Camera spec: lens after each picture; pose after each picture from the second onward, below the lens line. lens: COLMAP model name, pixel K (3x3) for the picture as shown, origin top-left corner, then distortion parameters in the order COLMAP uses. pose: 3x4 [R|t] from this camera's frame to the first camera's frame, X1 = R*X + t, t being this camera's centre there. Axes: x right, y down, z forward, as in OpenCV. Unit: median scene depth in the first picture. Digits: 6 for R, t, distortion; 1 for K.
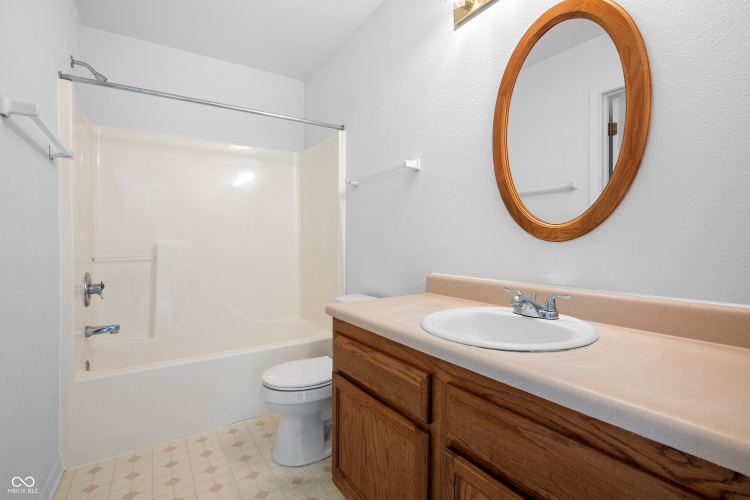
lens RADIAL K [[349.8, 0, 375.3], [0, 349.8, 246.9], [0, 0, 1]] dist [-0.001332, 0.000142]
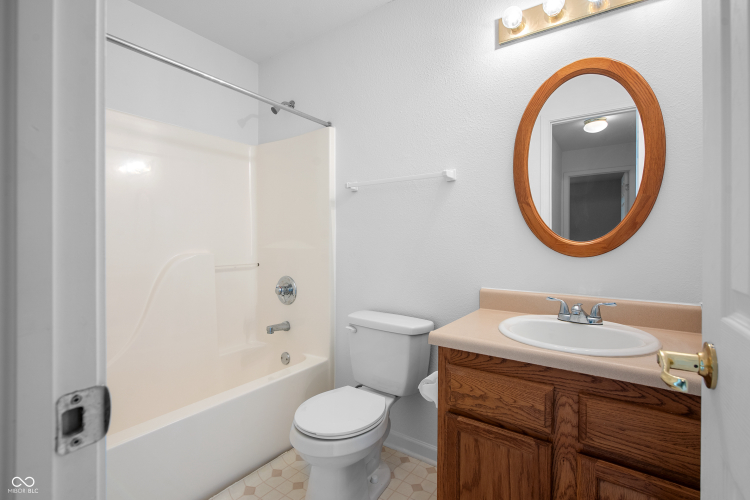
lens RADIAL K [[349.8, 0, 375.3], [0, 349.8, 246.9], [0, 0, 1]] dist [-0.001332, 0.000142]
pose [[0.913289, 0.005410, 0.407277, -0.540385], [-0.005203, 0.999985, -0.001614, -0.042465], [-0.407280, -0.000645, 0.913303, 0.172582]]
